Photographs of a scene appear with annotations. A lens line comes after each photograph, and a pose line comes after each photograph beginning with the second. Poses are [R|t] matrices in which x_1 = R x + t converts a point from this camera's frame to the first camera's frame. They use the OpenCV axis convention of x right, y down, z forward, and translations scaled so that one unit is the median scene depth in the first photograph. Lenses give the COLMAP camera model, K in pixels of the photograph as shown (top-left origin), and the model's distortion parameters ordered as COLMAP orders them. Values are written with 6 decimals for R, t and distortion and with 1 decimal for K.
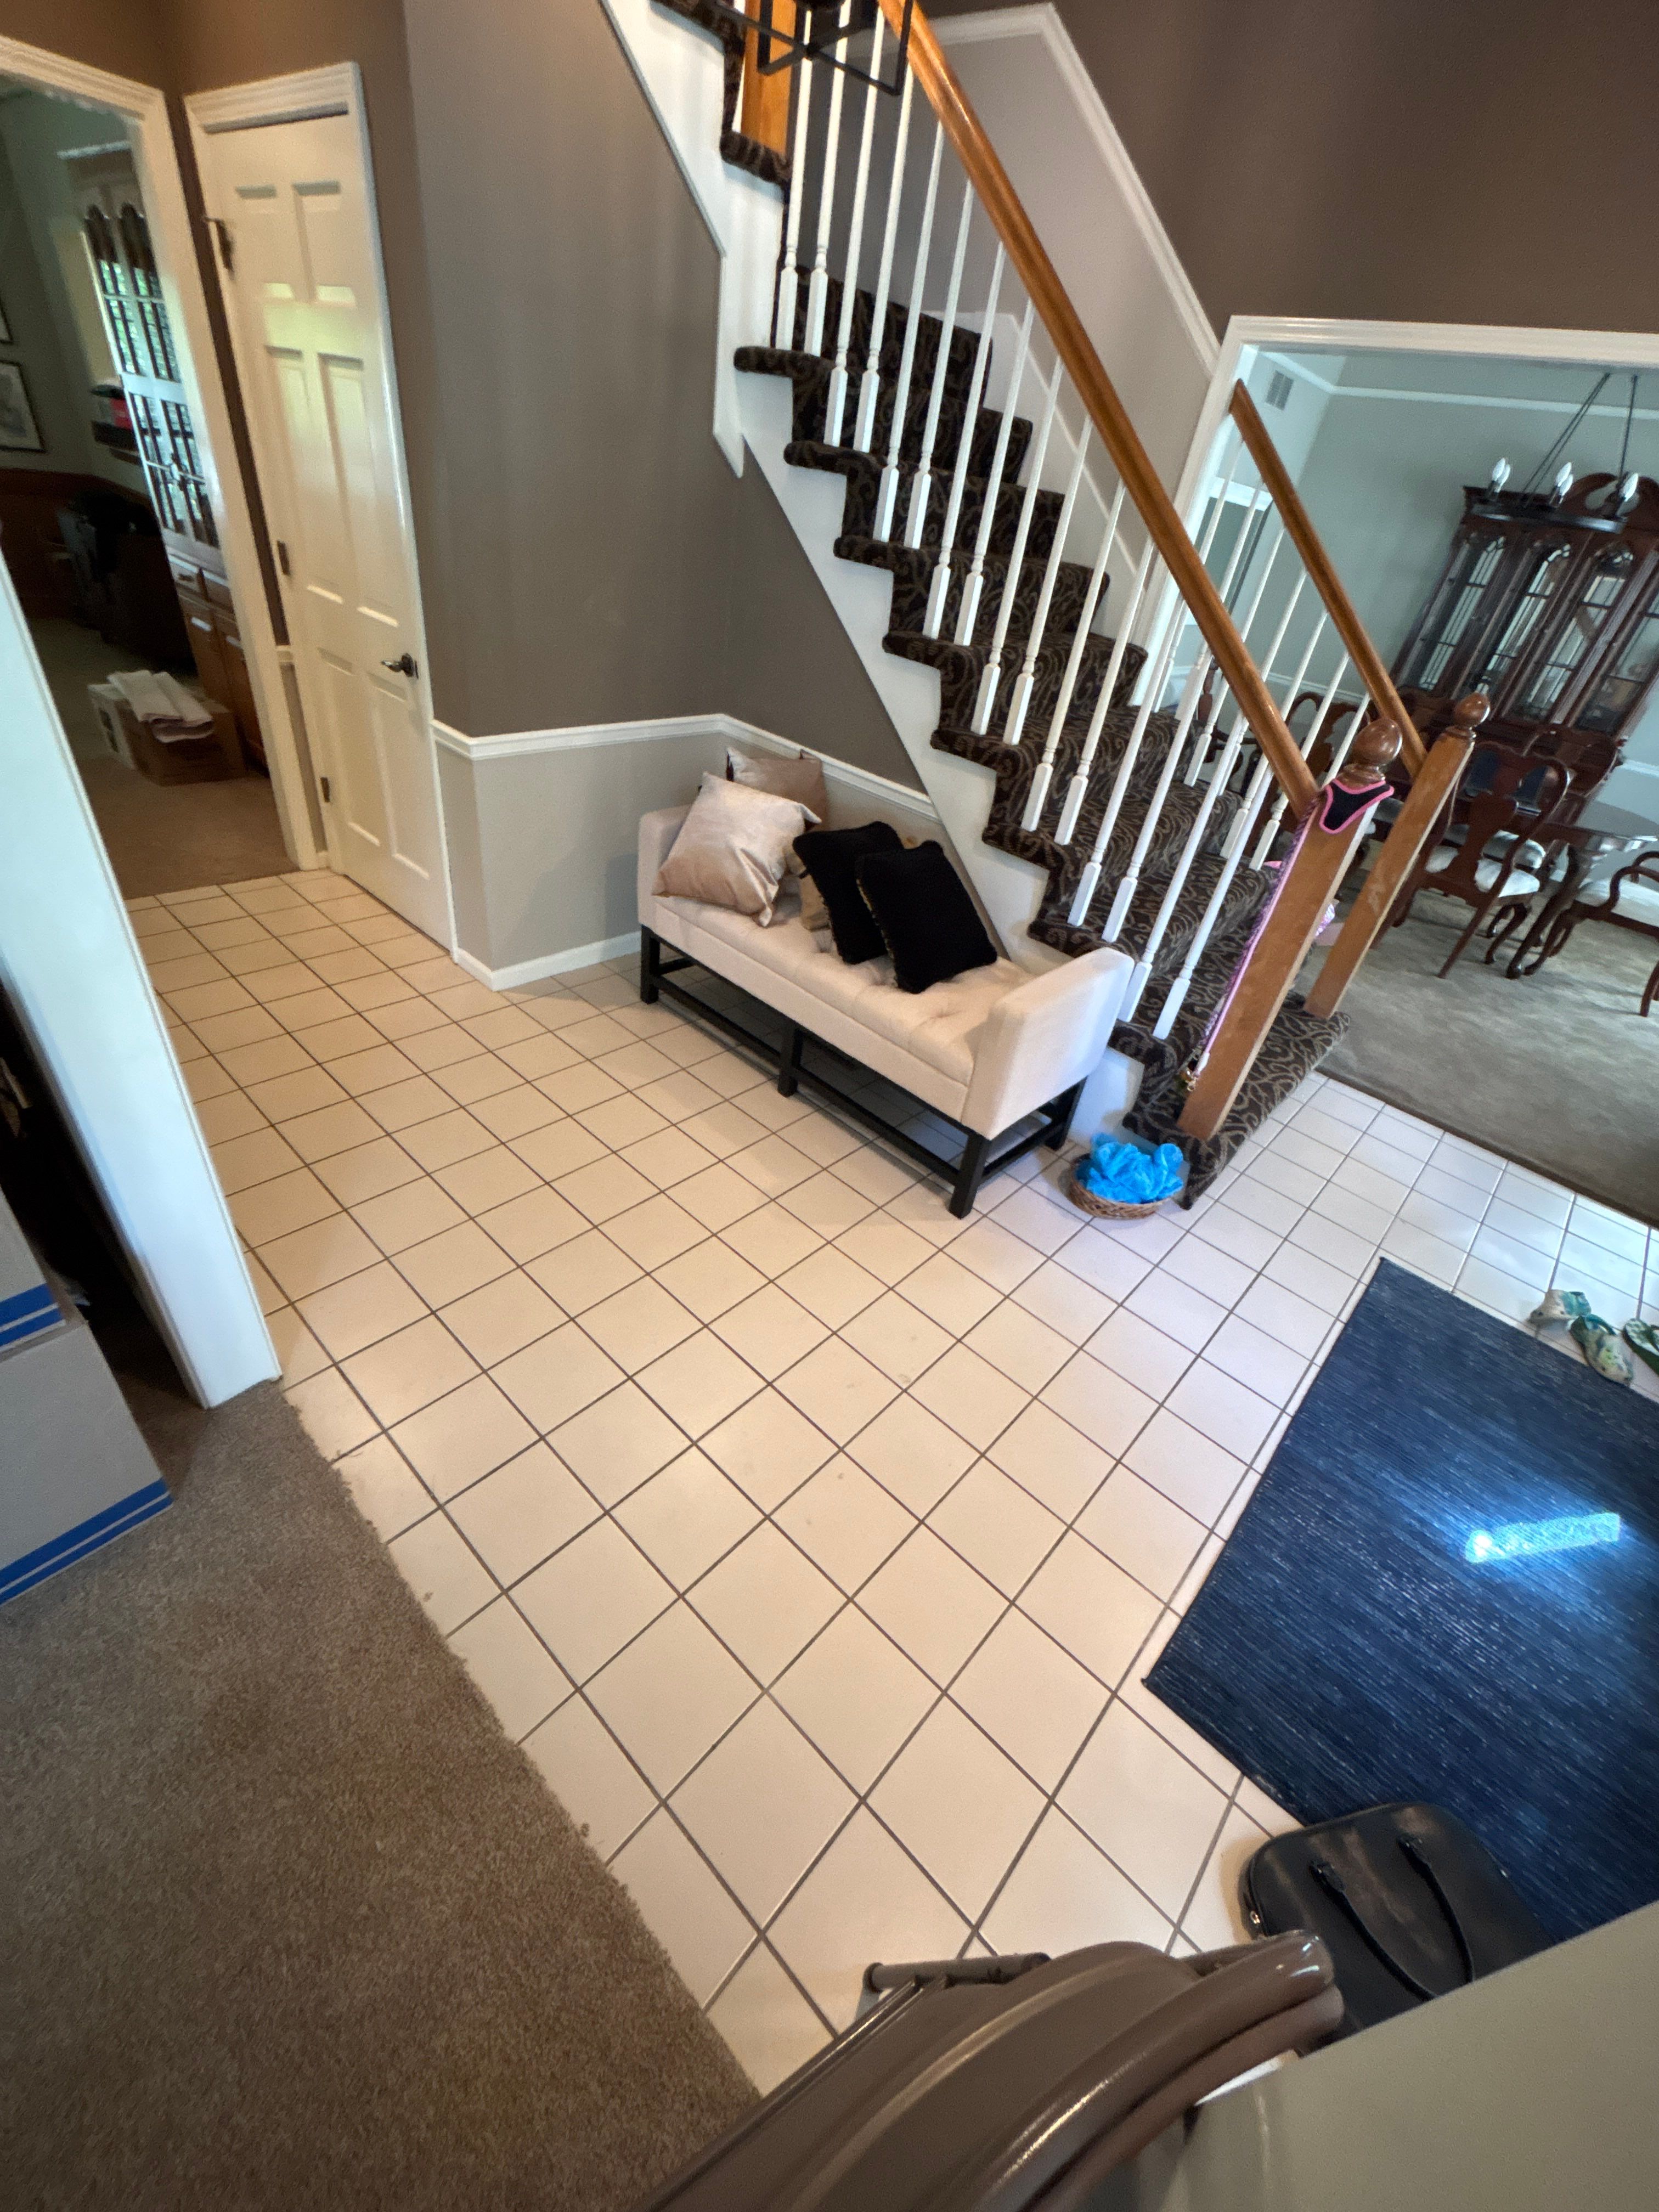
lens RADIAL K [[885.8, 0, 828.4], [0, 885.8, 1112.1], [0, 0, 1]] dist [0.000554, 0.001694]
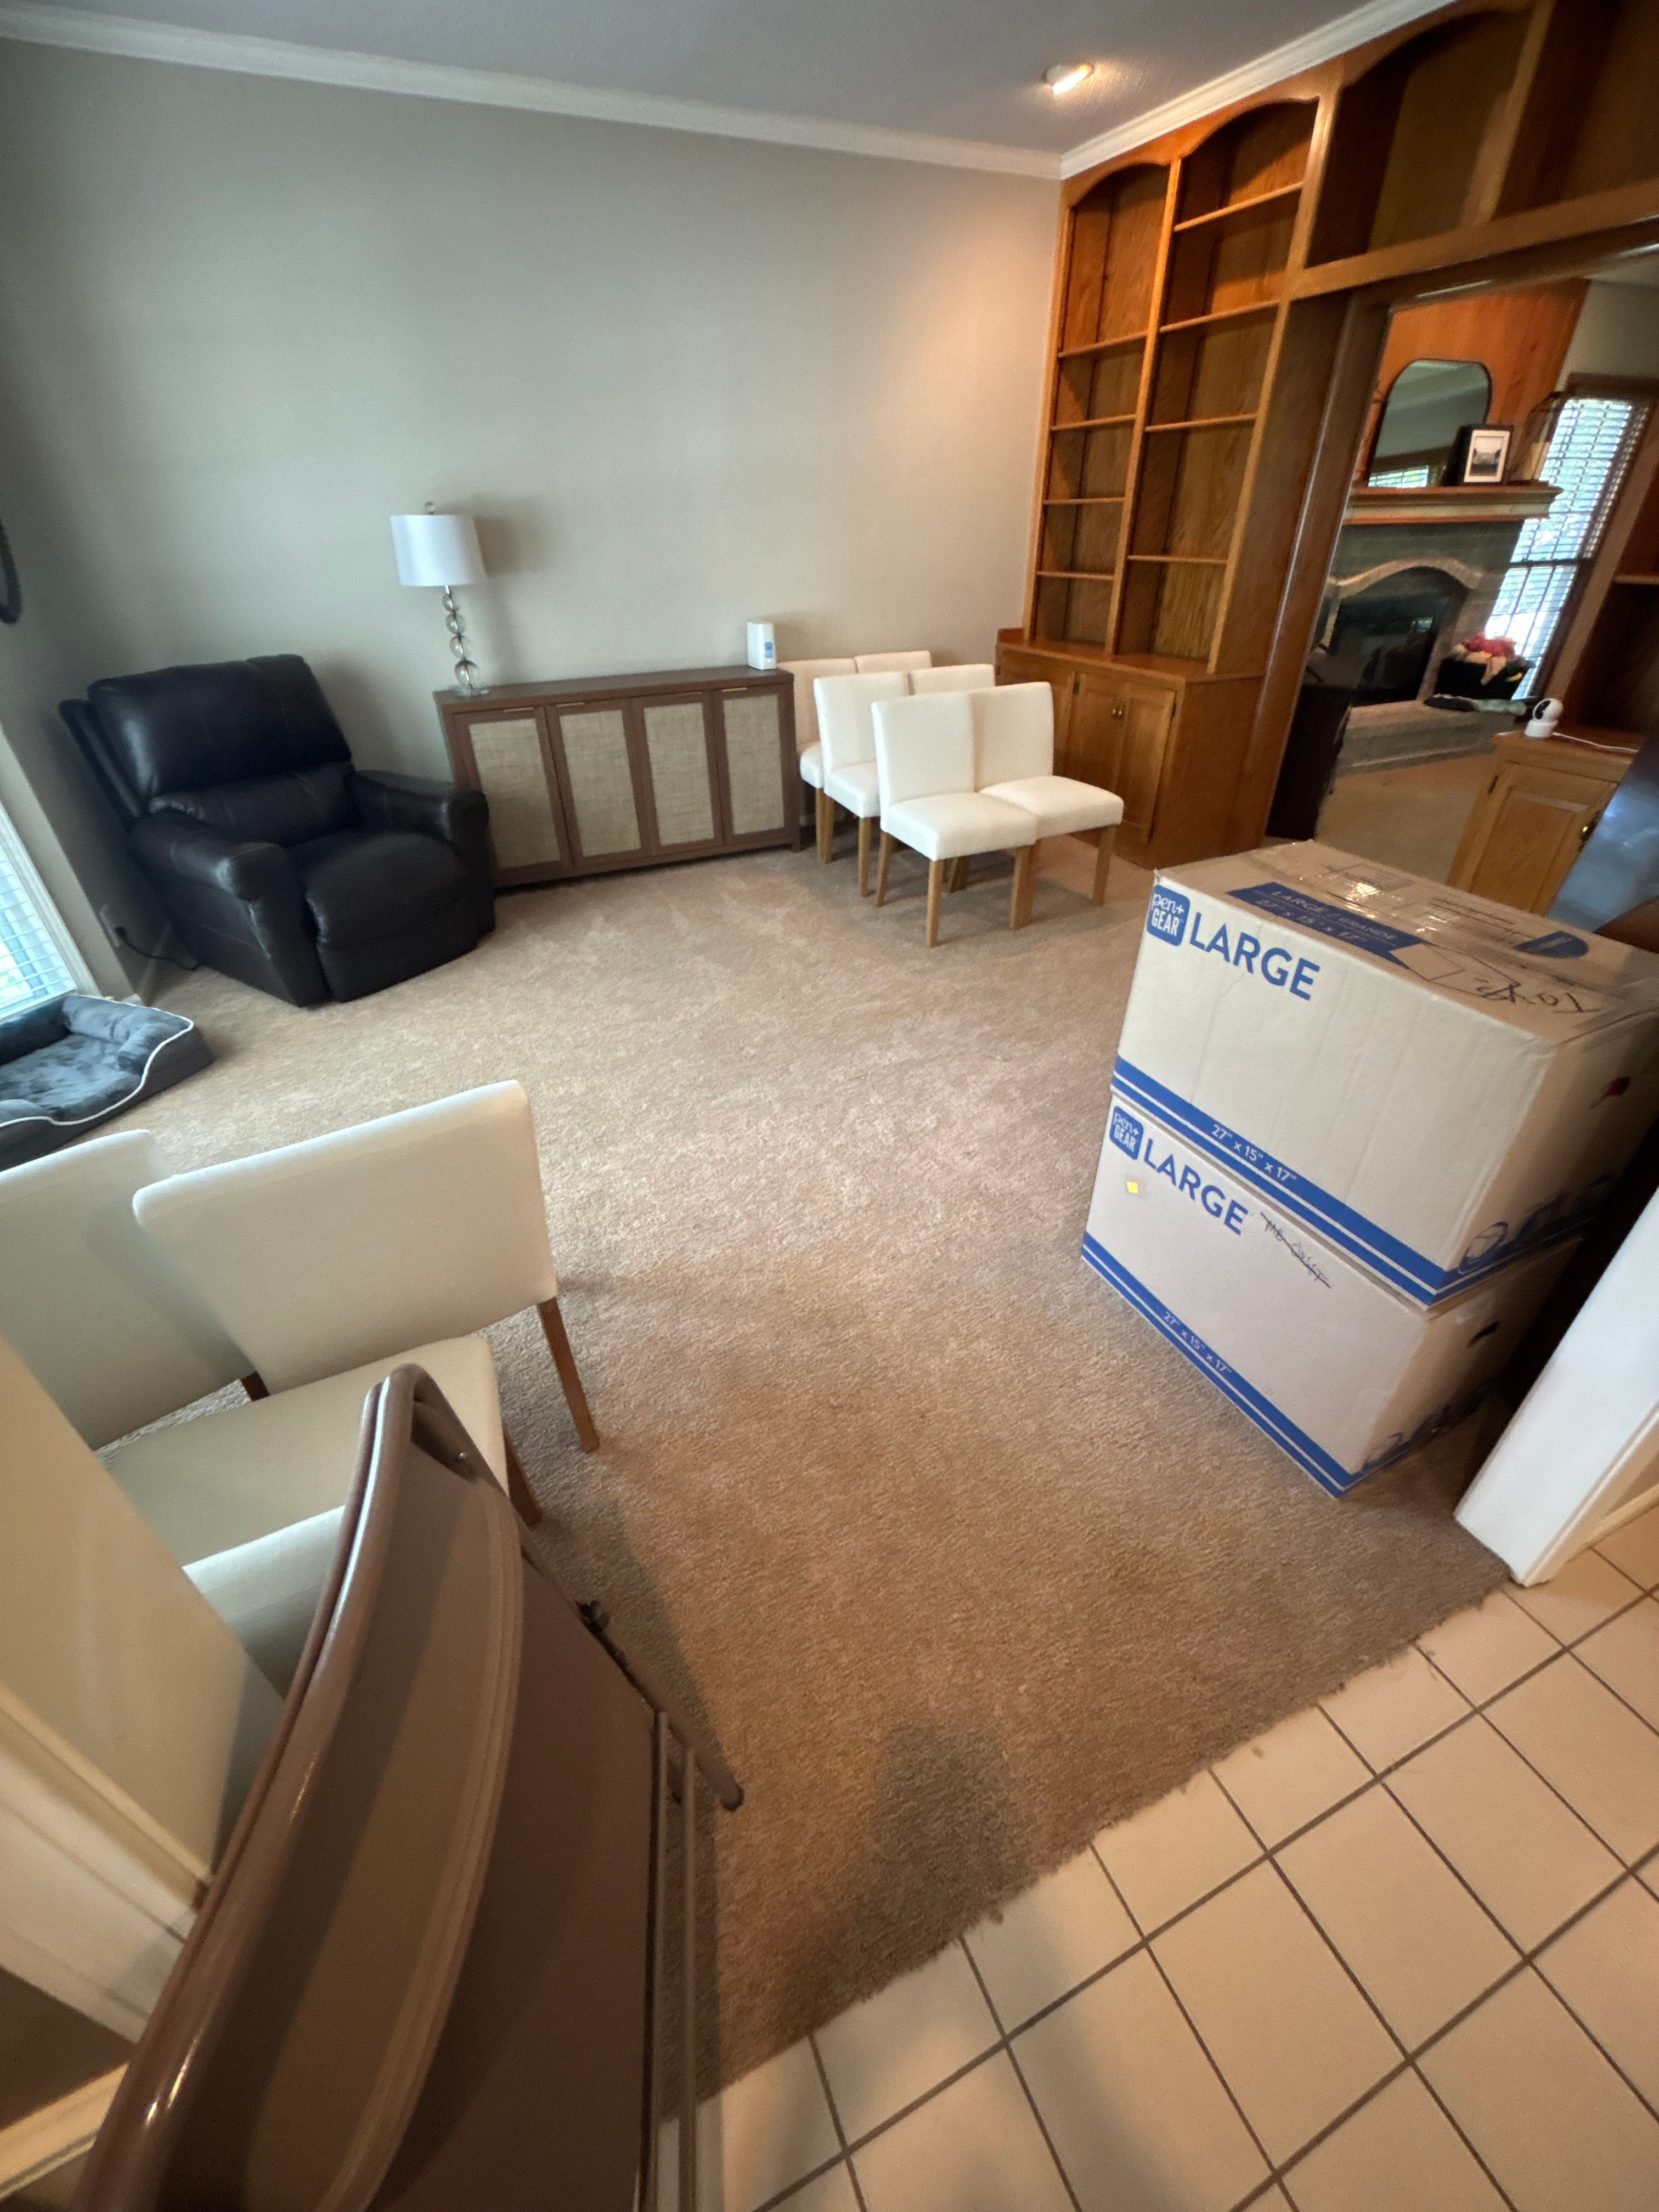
lens RADIAL K [[885.8, 0, 827.0], [0, 885.8, 1106.0], [0, 0, 1]] dist [0.000554, 0.001694]
pose [[-0.392186, 0.393716, -0.831371, 0.061080], [-0.565165, 0.609956, 0.555467, -0.027418], [0.725795, 0.687708, -0.016702, 0.088537]]
